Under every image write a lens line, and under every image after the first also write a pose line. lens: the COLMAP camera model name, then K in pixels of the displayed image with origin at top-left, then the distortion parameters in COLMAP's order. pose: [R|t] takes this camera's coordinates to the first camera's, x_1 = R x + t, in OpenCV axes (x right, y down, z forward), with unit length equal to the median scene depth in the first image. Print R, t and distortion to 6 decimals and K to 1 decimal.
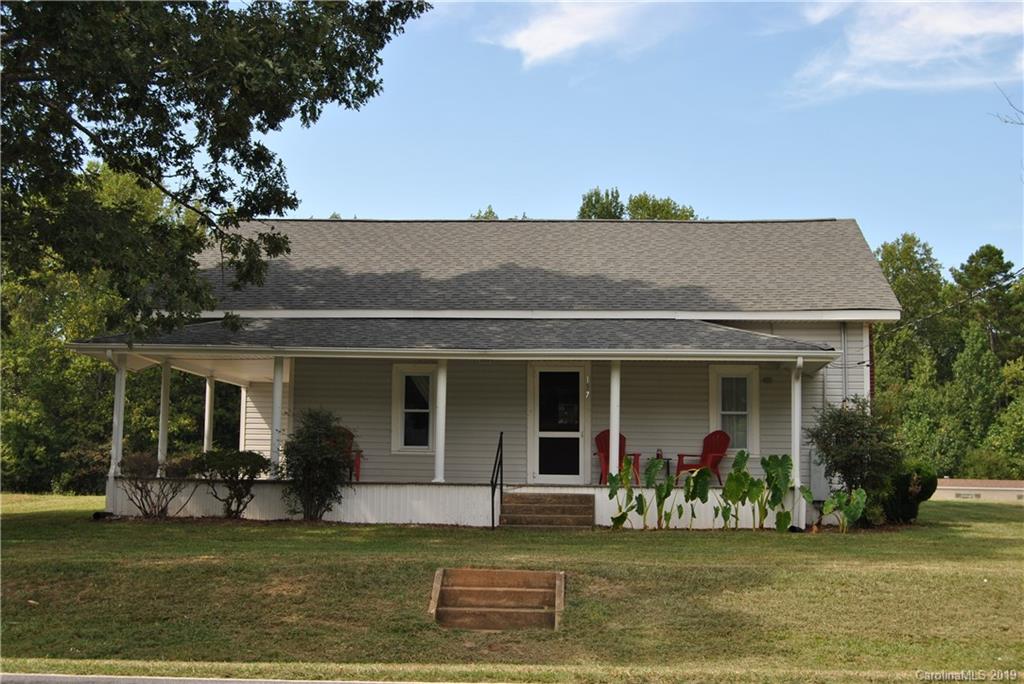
lens RADIAL K [[1293.3, 0, 508.6], [0, 1293.3, 355.8], [0, 0, 1]] dist [-0.029145, -0.039663]
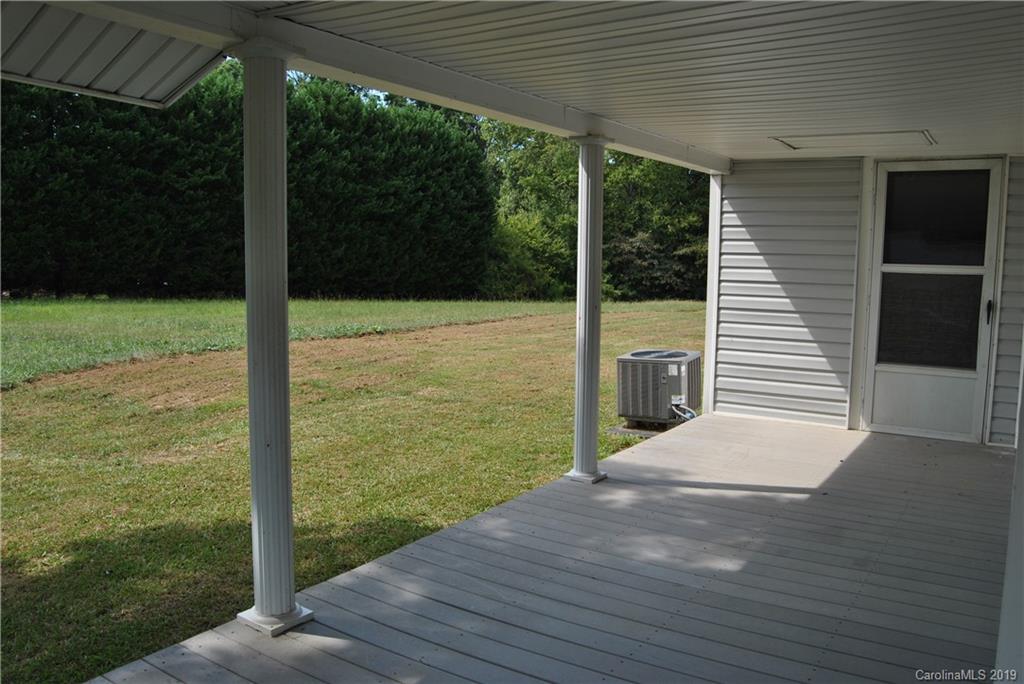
lens RADIAL K [[808.0, 0, 518.1], [0, 808.0, 343.9], [0, 0, 1]] dist [-0.099688, 0.047839]
pose [[0.890983, 0.042206, -0.452070, -0.196962], [0.053308, 0.979060, 0.196469, 0.030710], [0.450896, -0.199150, 0.870076, 1.002921]]
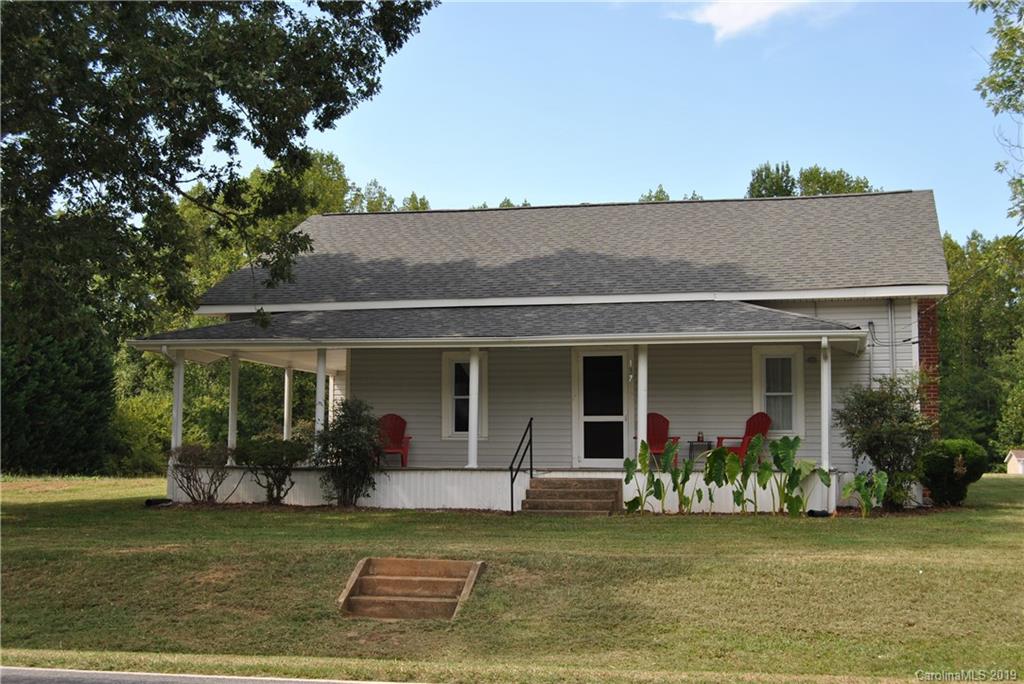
lens RADIAL K [[1273.0, 0, 512.0], [0, 1273.0, 342.0], [0, 0, 1]] dist [-0.033860, -0.017138]
pose [[0.987734, -0.024090, -0.154275, 0.125380], [0.025028, 0.999678, 0.004139, -0.004467], [0.154125, -0.007950, 0.988019, 0.012685]]
